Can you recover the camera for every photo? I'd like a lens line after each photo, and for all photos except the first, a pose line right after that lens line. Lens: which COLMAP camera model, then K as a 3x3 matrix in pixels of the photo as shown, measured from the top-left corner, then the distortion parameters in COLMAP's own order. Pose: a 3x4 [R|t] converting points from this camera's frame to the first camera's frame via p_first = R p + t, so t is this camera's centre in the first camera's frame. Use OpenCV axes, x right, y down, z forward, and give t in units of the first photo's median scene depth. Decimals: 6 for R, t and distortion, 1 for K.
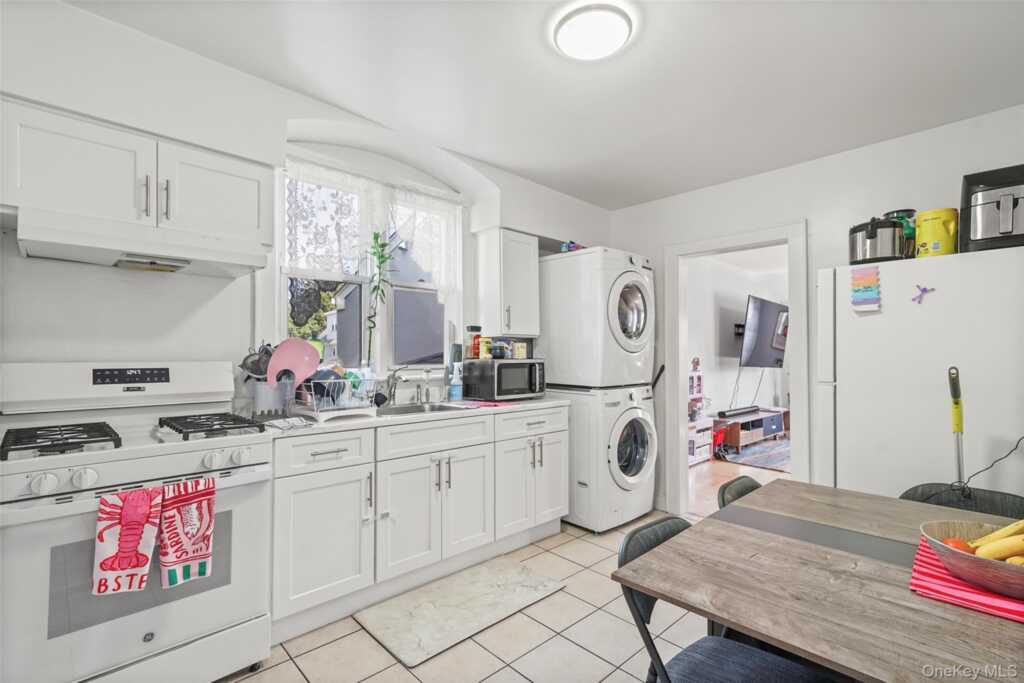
lens RADIAL K [[477.9, 0, 512.0], [0, 477.9, 341.5], [0, 0, 1]] dist [-0.000100, 0.009483]
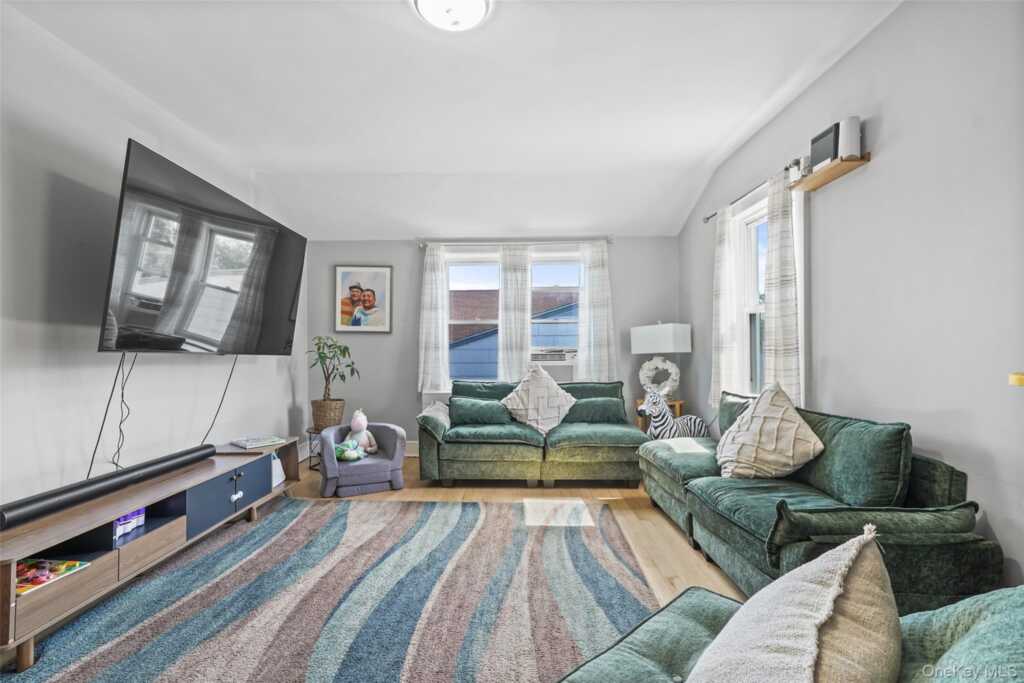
lens RADIAL K [[449.7, 0, 498.6], [0, 449.7, 346.1], [0, 0, 1]] dist [-0.000068, 0.007615]
pose [[0.716522, -0.002198, 0.697561, 1.605794], [-0.015846, 0.999686, 0.019427, 0.134147], [-0.697384, -0.024974, 0.716262, 2.064038]]
